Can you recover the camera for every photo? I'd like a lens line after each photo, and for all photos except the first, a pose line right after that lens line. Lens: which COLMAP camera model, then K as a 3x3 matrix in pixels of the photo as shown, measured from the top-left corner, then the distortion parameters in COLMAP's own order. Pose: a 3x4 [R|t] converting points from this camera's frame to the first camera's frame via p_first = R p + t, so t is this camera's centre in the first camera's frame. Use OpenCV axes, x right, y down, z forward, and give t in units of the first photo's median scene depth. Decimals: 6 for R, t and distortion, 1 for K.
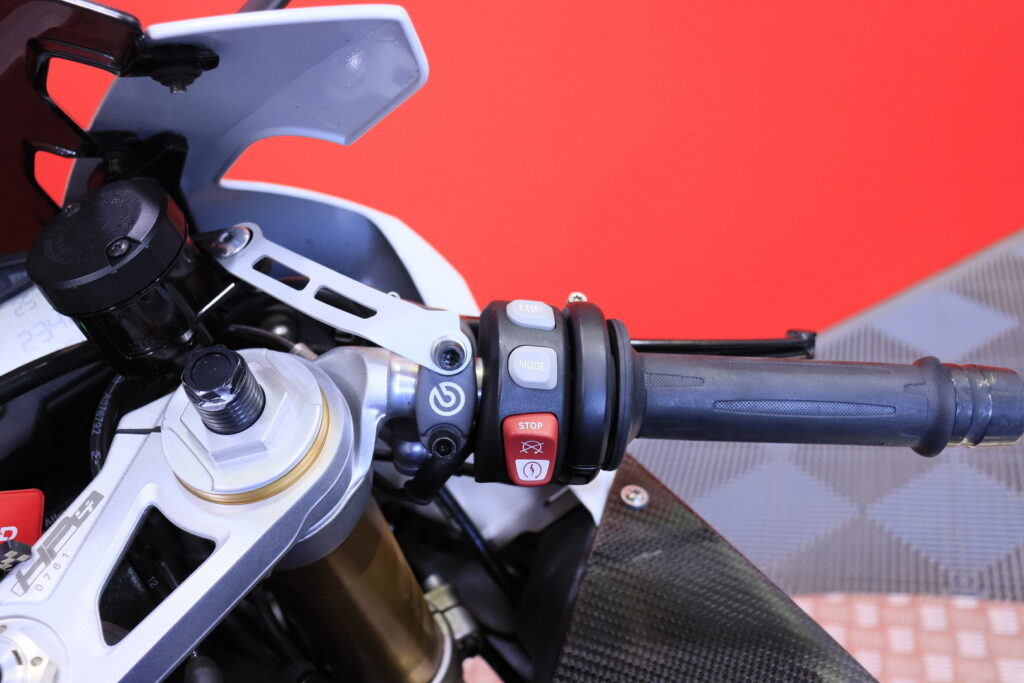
lens RADIAL K [[1152.3, 0, 510.5], [0, 1152.3, 354.7], [0, 0, 1]] dist [-0.011492, -0.001815]
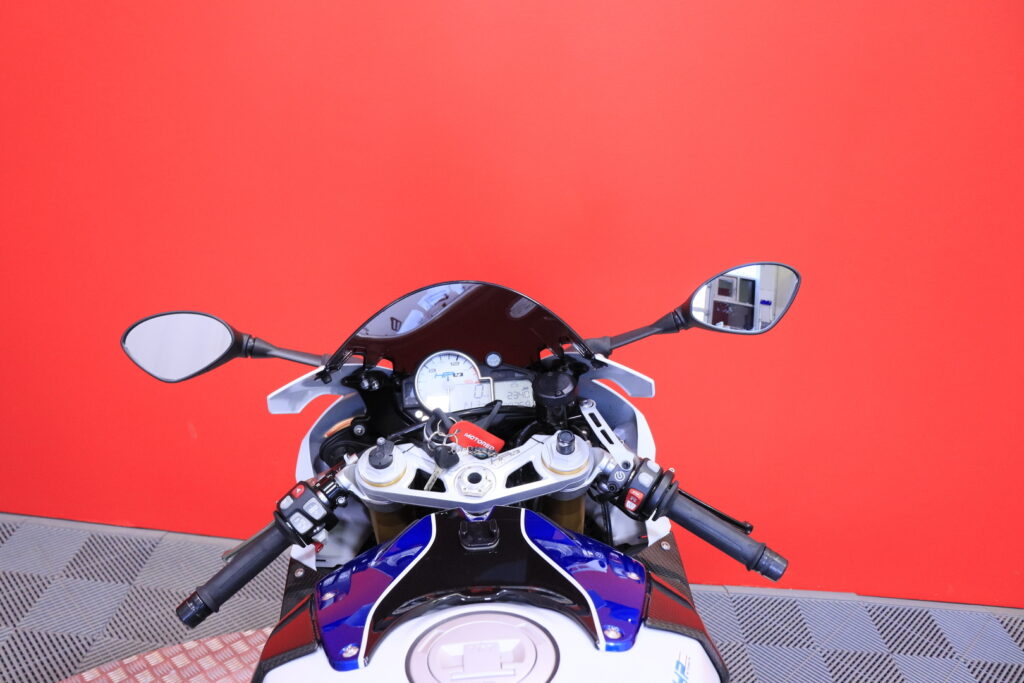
lens RADIAL K [[843.7, 0, 512.0], [0, 843.7, 341.5], [0, 0, 1]] dist [-0.117209, 0.000536]
pose [[0.840714, 0.449075, -0.302542, 0.242471], [-0.488993, 0.869633, -0.067998, 0.016457], [0.232565, 0.205108, 0.950707, -1.466991]]
